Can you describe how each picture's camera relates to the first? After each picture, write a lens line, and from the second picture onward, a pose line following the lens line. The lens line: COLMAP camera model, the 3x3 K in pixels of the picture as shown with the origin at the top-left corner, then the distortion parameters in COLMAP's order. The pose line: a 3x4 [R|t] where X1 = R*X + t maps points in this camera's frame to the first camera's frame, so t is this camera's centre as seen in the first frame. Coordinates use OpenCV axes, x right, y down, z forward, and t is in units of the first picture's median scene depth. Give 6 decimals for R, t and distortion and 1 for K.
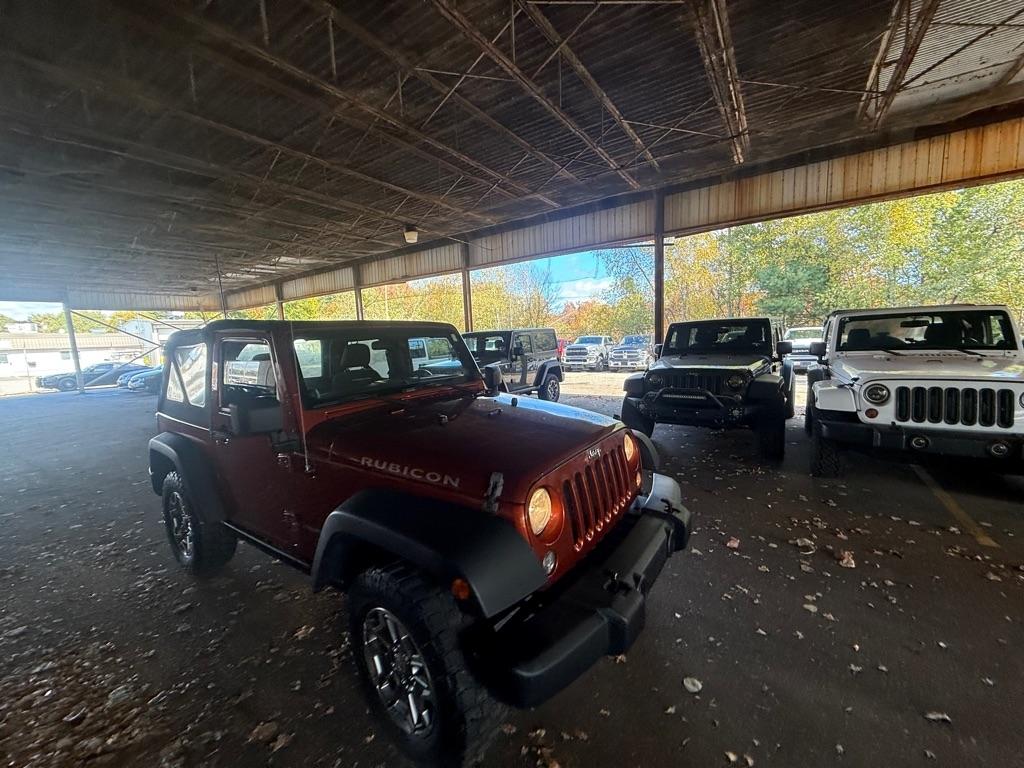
lens RADIAL K [[404.8, 0, 509.4], [0, 404.8, 384.7], [0, 0, 1]] dist [-0.000618, -0.000237]
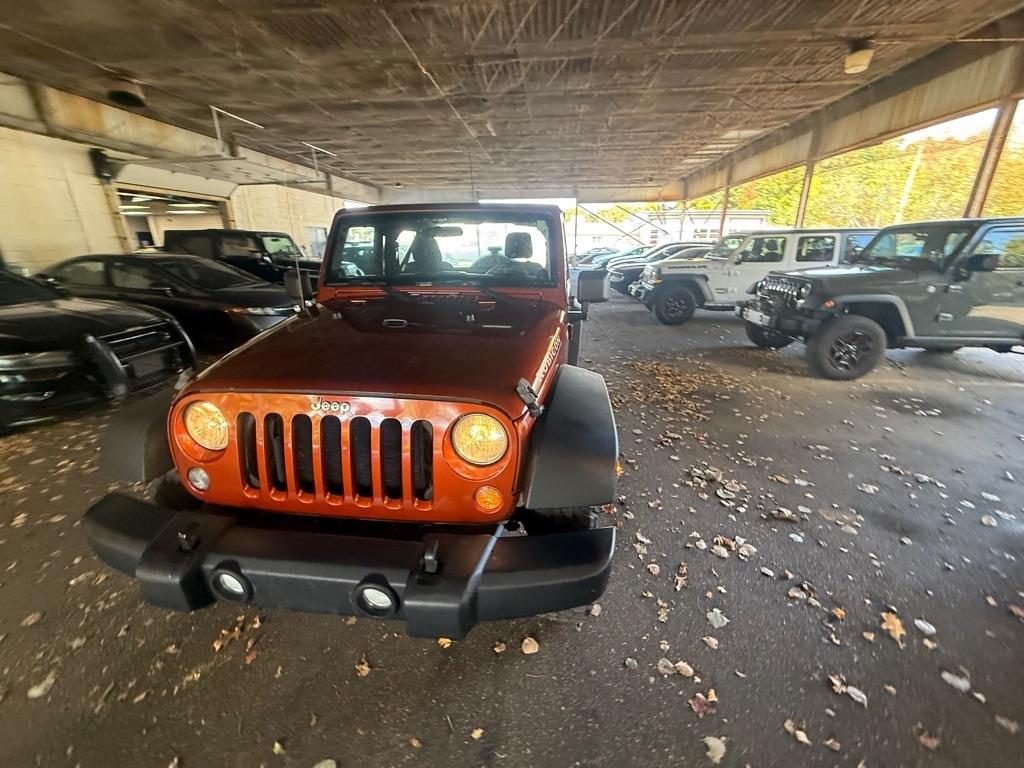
lens RADIAL K [[402.8, 0, 510.4], [0, 402.8, 384.1], [0, 0, 1]] dist [0.005882, -0.000020]
pose [[0.485051, 0.331748, -0.809116, 0.501648], [-0.121724, 0.941854, 0.313201, -0.062557], [0.865973, -0.053430, 0.497229, 0.526174]]
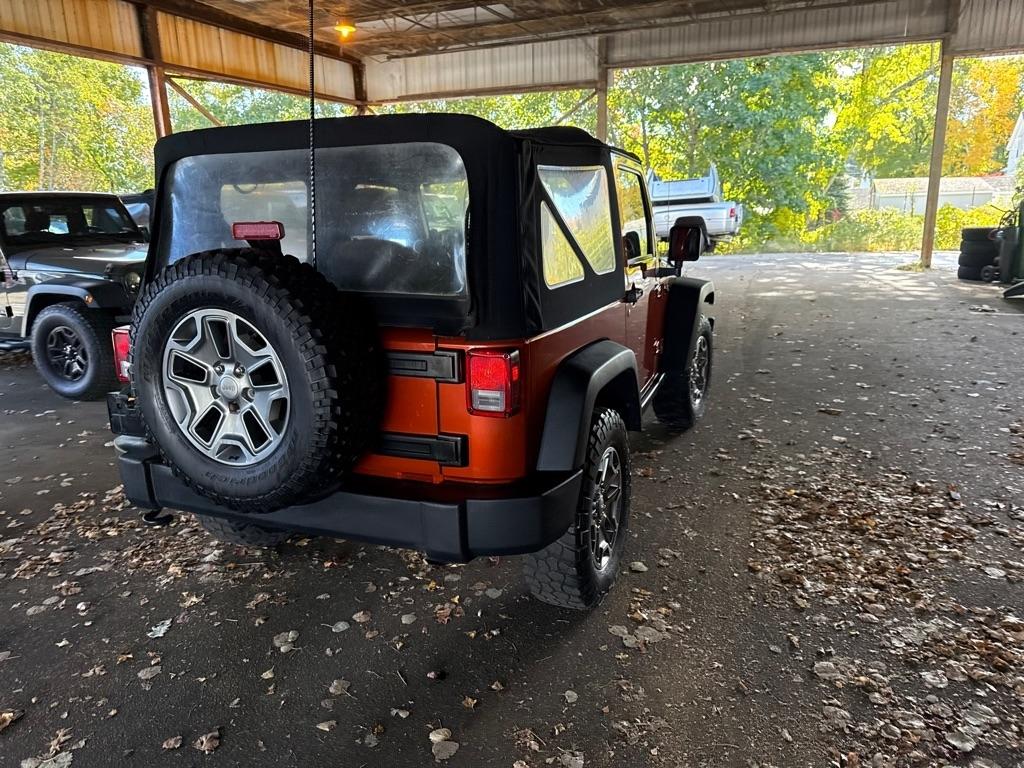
lens RADIAL K [[722.5, 0, 509.6], [0, 722.5, 382.1], [0, 0, 1]] dist [0.012381, -0.014585]
pose [[-0.221066, -0.188304, 0.956907, -1.437664], [0.148754, 0.963192, 0.223906, -0.042905], [-0.963847, 0.191842, -0.184918, 1.096472]]
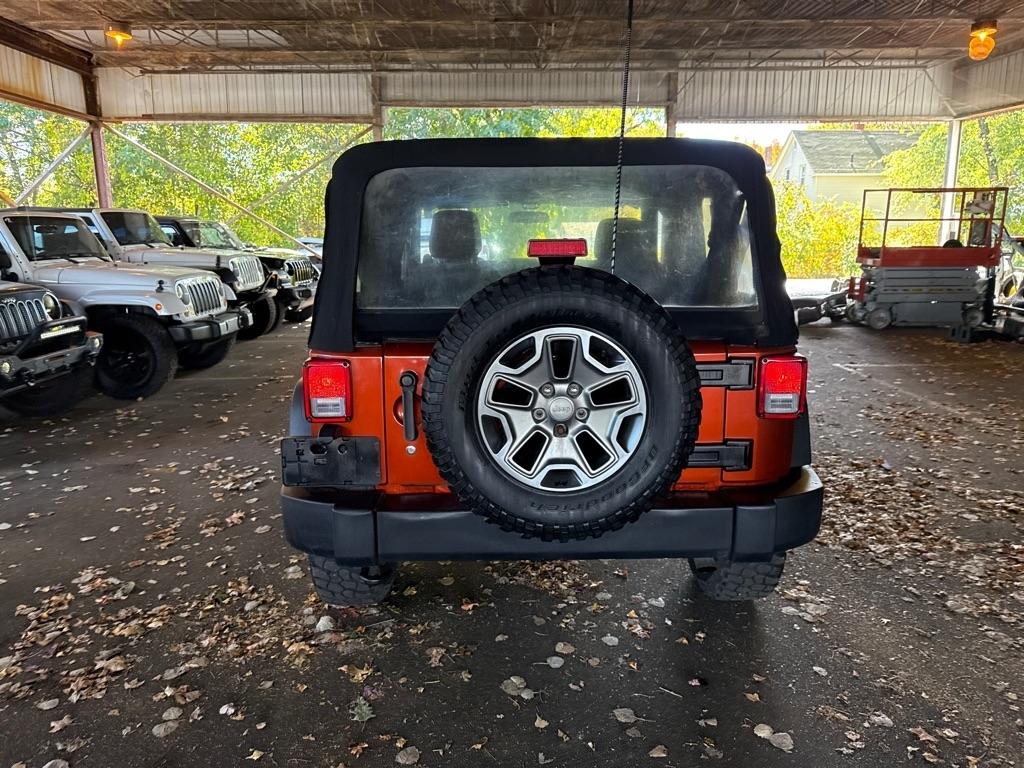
lens RADIAL K [[721.8, 0, 514.4], [0, 721.8, 370.0], [0, 0, 1]] dist [0.005307, -0.007502]
pose [[-0.589151, -0.105541, 0.801101, -1.230638], [0.125296, 0.967508, 0.219610, -0.100208], [-0.798249, 0.229759, -0.556785, 1.570129]]
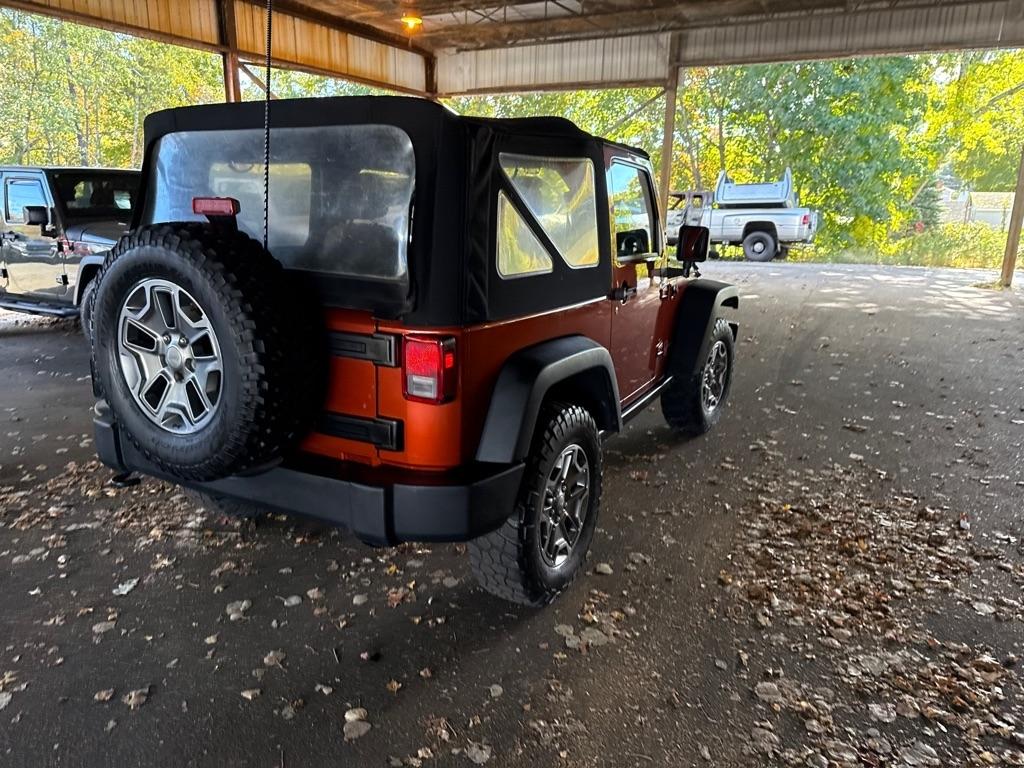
lens RADIAL K [[724.8, 0, 510.4], [0, 724.8, 376.9], [0, 0, 1]] dist [0.016134, -0.019437]
pose [[-0.121381, -0.196495, 0.972963, -1.456667], [0.105797, 0.972066, 0.209513, -0.020850], [-0.986952, 0.128367, -0.097202, 0.985801]]
